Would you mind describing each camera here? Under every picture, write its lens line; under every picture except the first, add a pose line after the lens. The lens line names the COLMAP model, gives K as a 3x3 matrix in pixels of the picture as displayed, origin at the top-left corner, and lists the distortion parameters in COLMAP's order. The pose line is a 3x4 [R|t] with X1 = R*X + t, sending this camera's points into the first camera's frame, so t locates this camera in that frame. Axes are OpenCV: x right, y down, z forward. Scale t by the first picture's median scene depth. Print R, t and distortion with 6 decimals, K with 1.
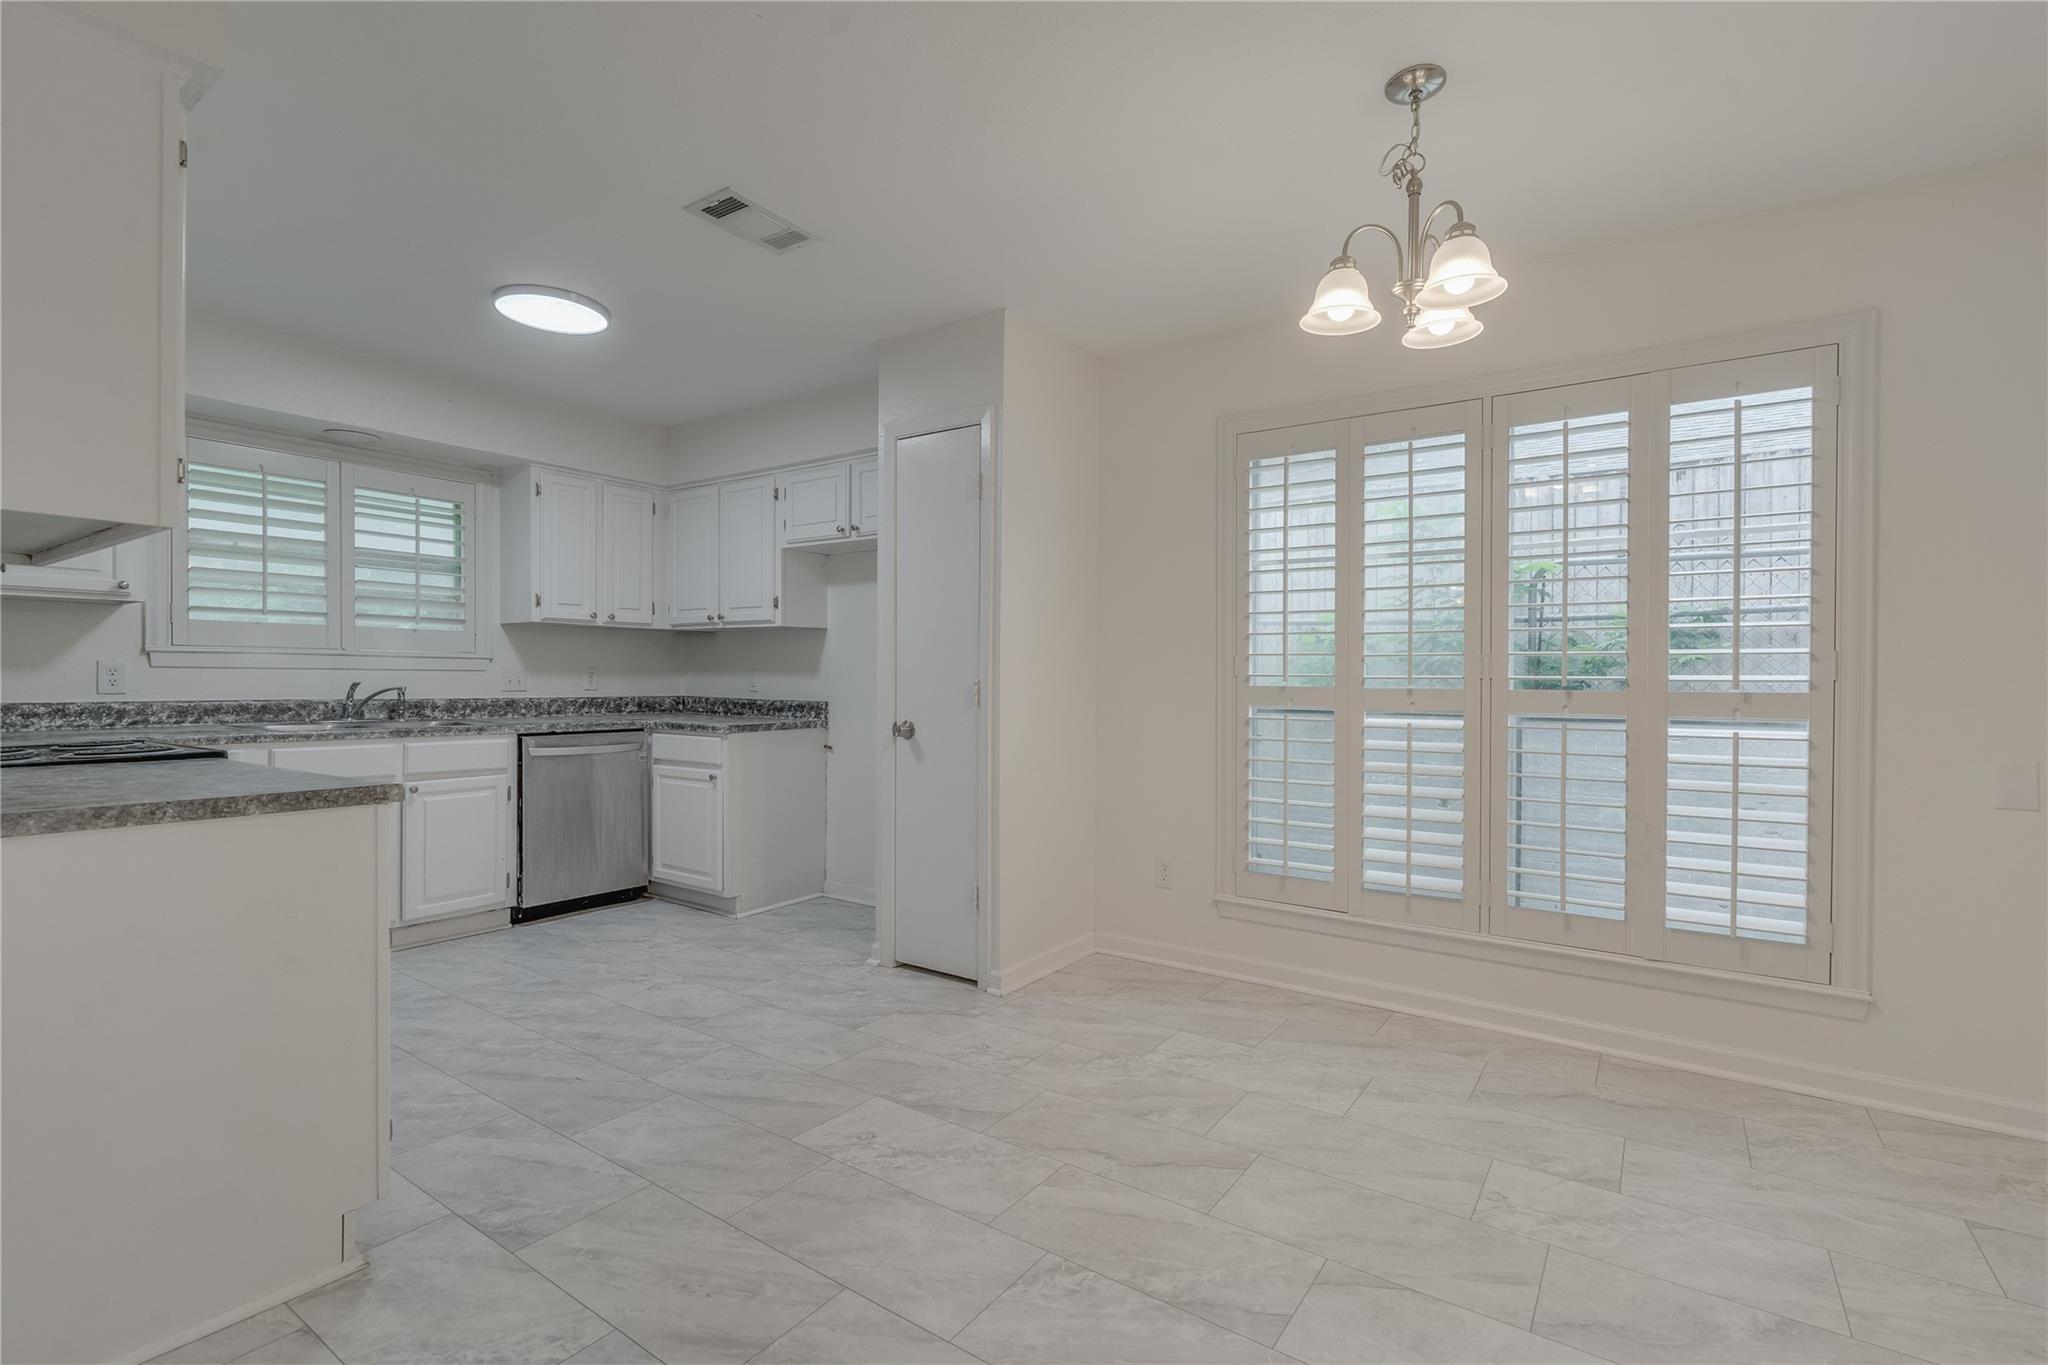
lens RADIAL K [[927.0, 0, 1024.6], [0, 927.0, 684.9], [0, 0, 1]] dist [-0.002102, 0.001571]
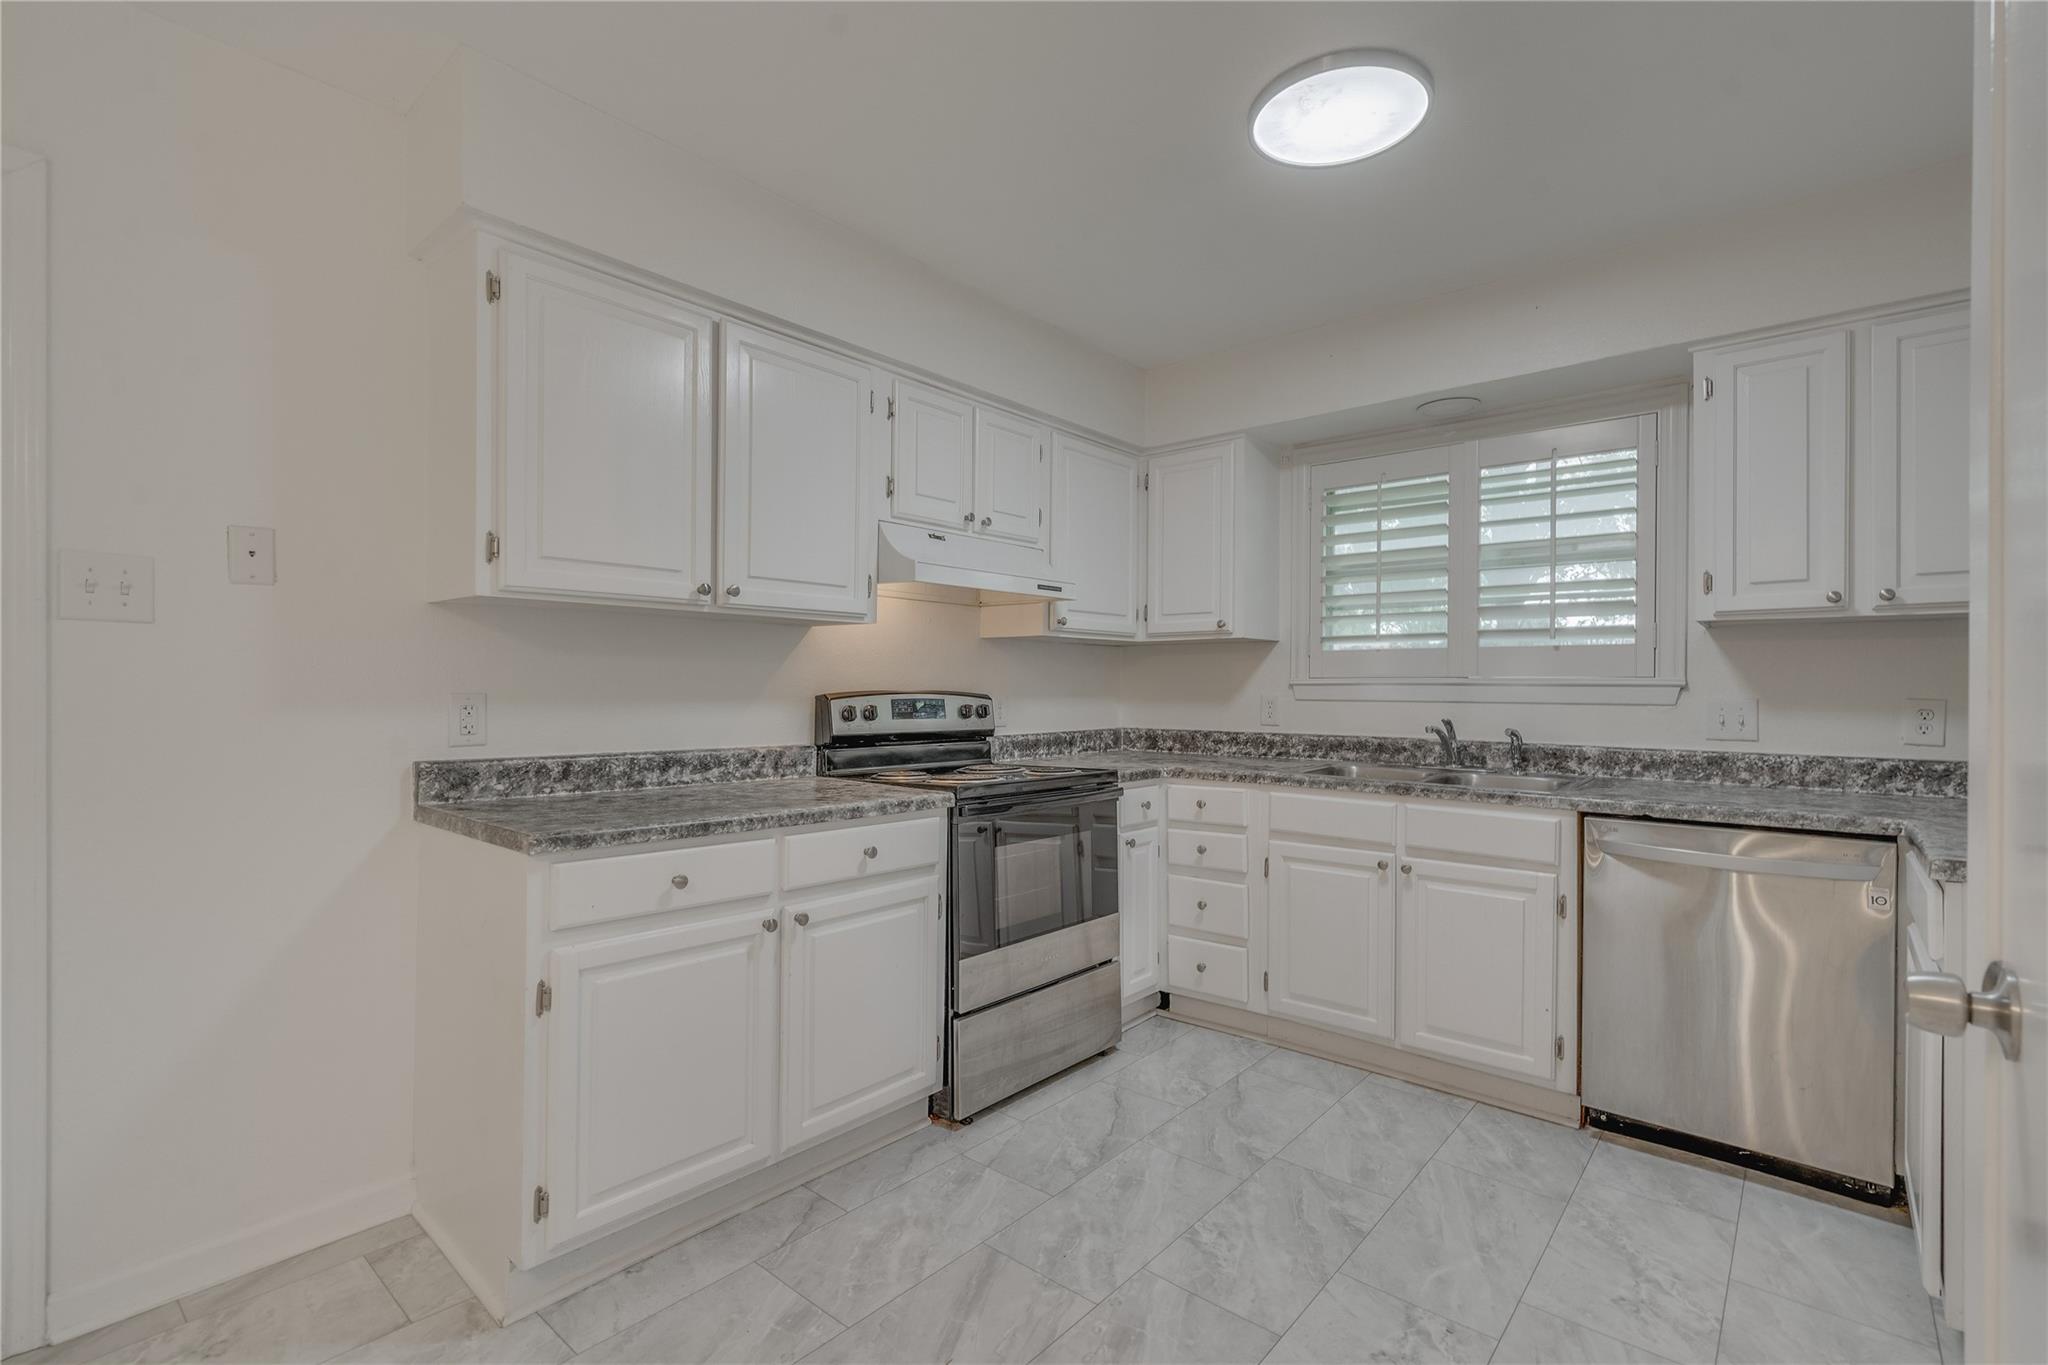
lens RADIAL K [[927.0, 0, 1023.4], [0, 927.0, 690.7], [0, 0, 1]] dist [-0.002102, 0.001571]
pose [[-0.096338, -0.007773, -0.995318, 0.100984], [-0.015276, 0.999863, -0.006329, -0.018555], [0.995231, 0.014595, -0.096443, 0.800369]]
